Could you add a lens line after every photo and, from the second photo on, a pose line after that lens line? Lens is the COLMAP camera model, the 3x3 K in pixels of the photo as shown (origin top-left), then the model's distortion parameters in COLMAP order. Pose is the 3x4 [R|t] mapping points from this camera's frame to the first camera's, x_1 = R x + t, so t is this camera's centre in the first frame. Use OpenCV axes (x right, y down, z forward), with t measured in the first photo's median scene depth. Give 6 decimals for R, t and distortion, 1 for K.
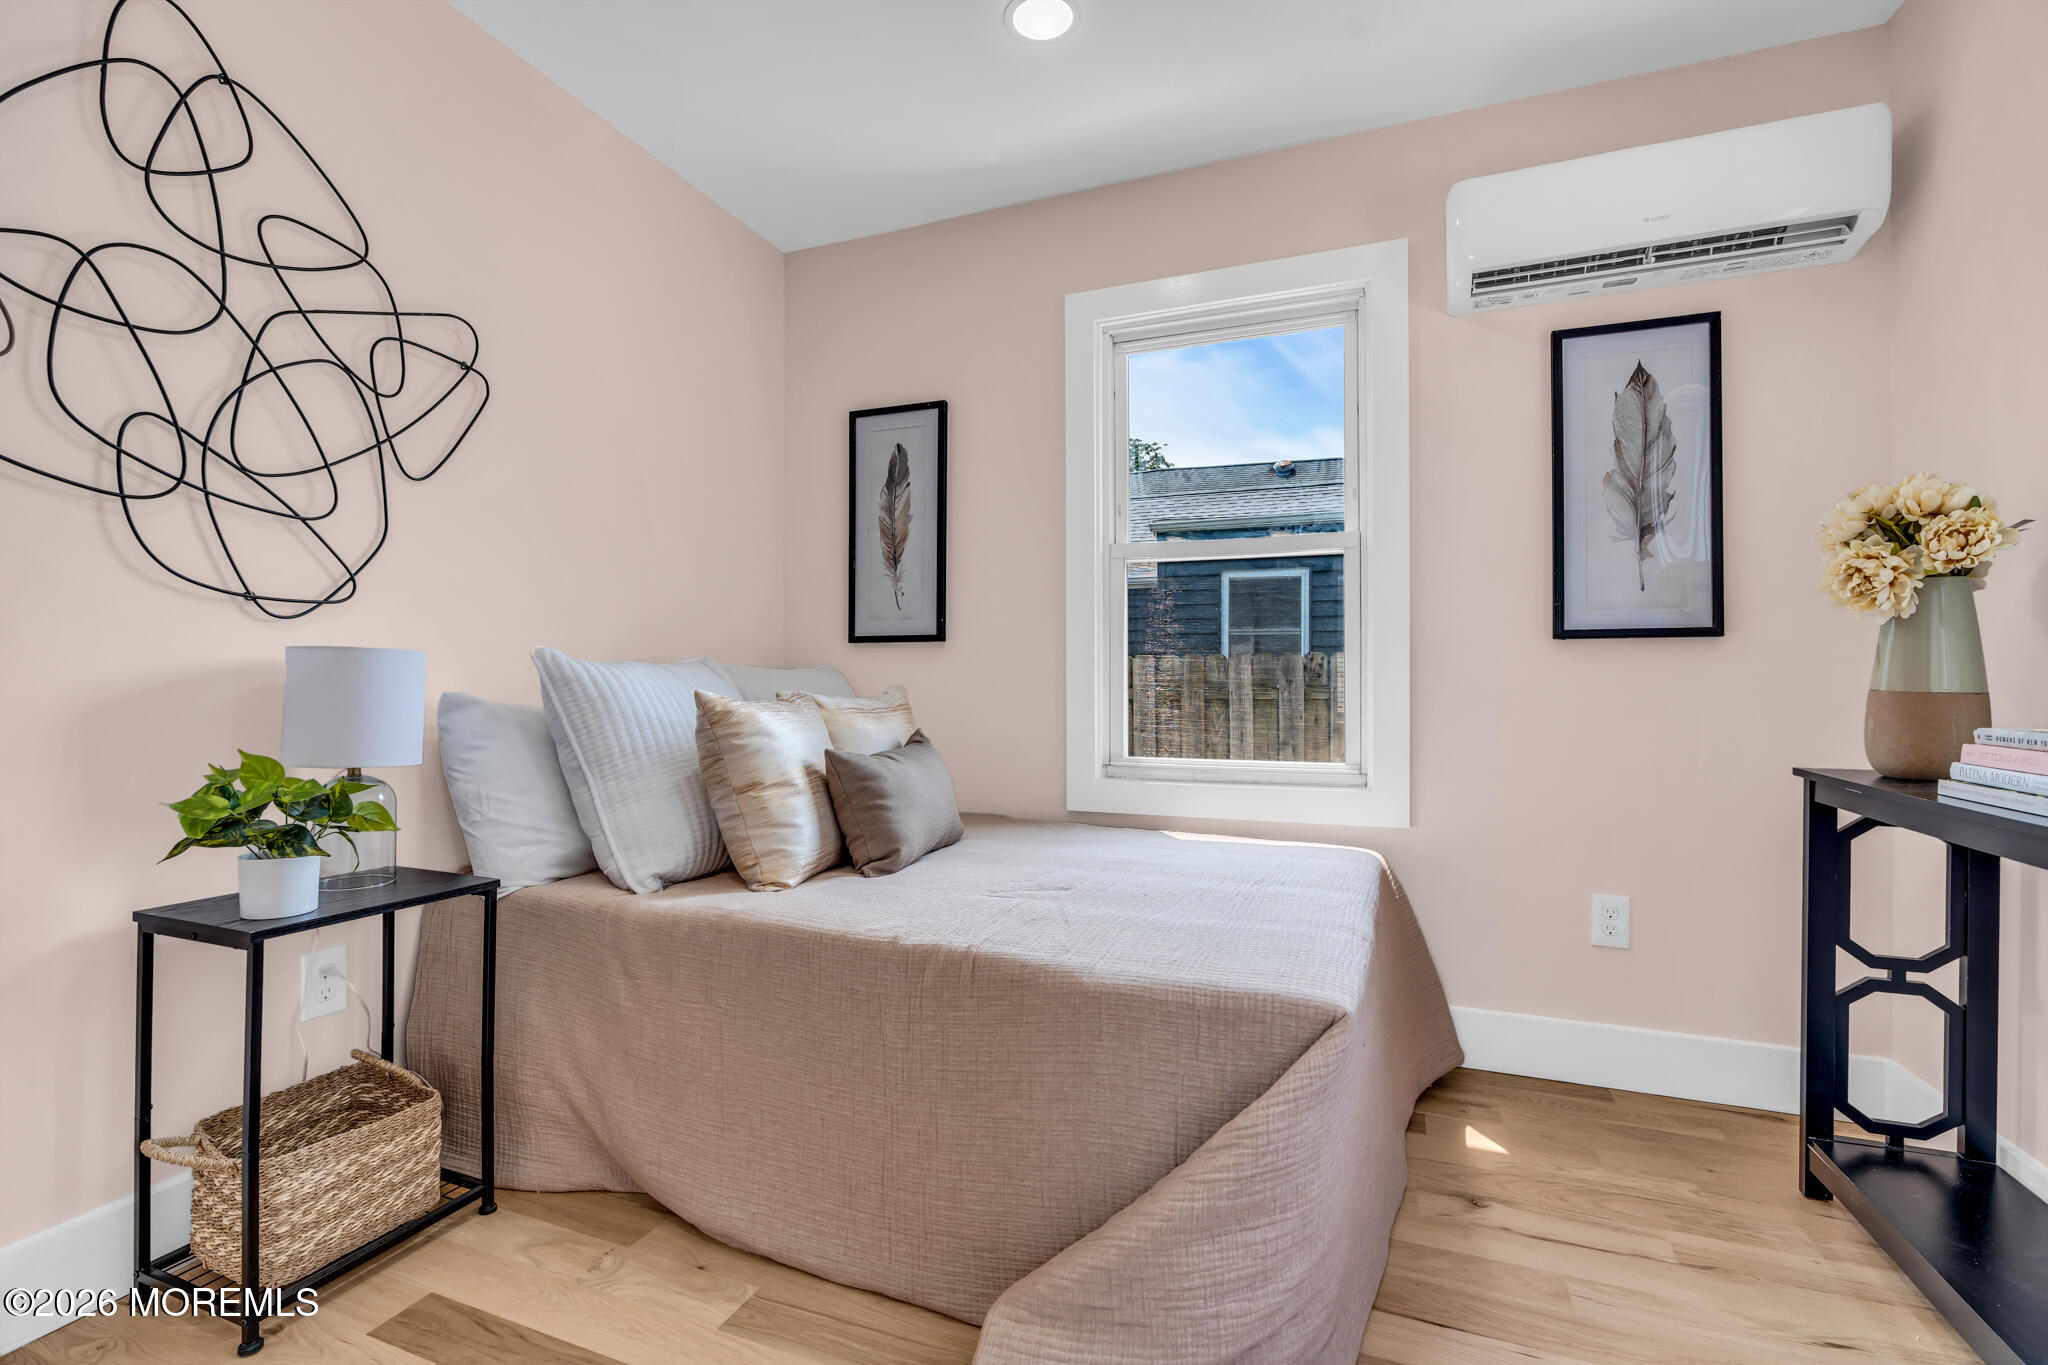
lens RADIAL K [[921.4, 0, 1027.8], [0, 921.4, 683.7], [0, 0, 1]] dist [-0.007929, 0.001031]
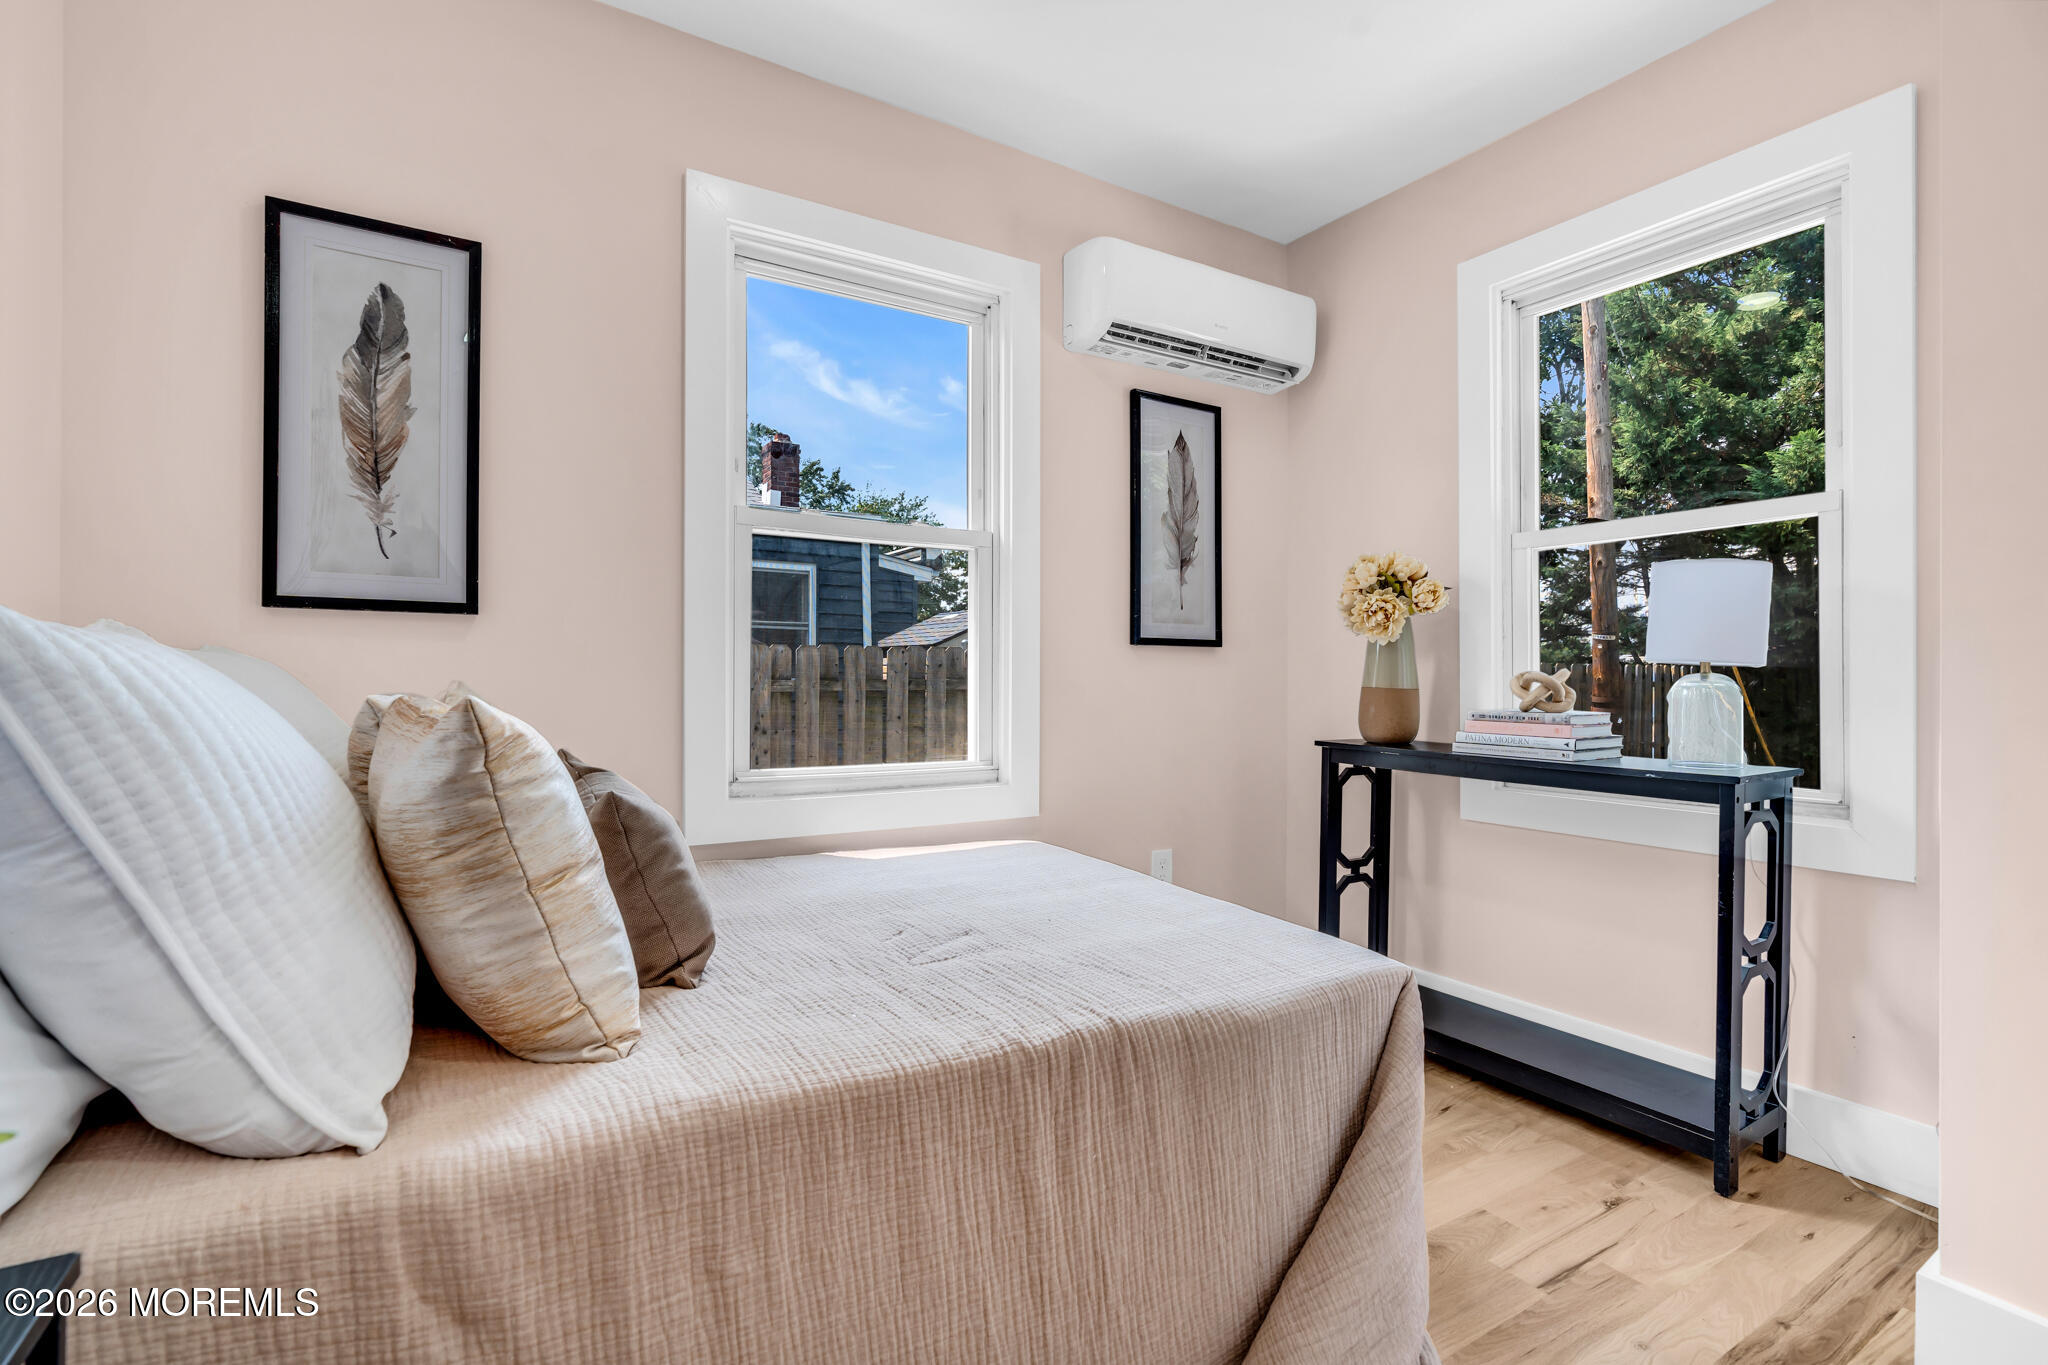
lens RADIAL K [[921.4, 0, 1024.7], [0, 921.4, 682.9], [0, 0, 1]] dist [-0.007929, 0.001031]
pose [[0.604958, -0.001070, 0.796257, -0.487049], [-0.005583, 0.999969, 0.005585, -0.004295], [-0.796238, -0.007824, 0.604933, 0.391157]]
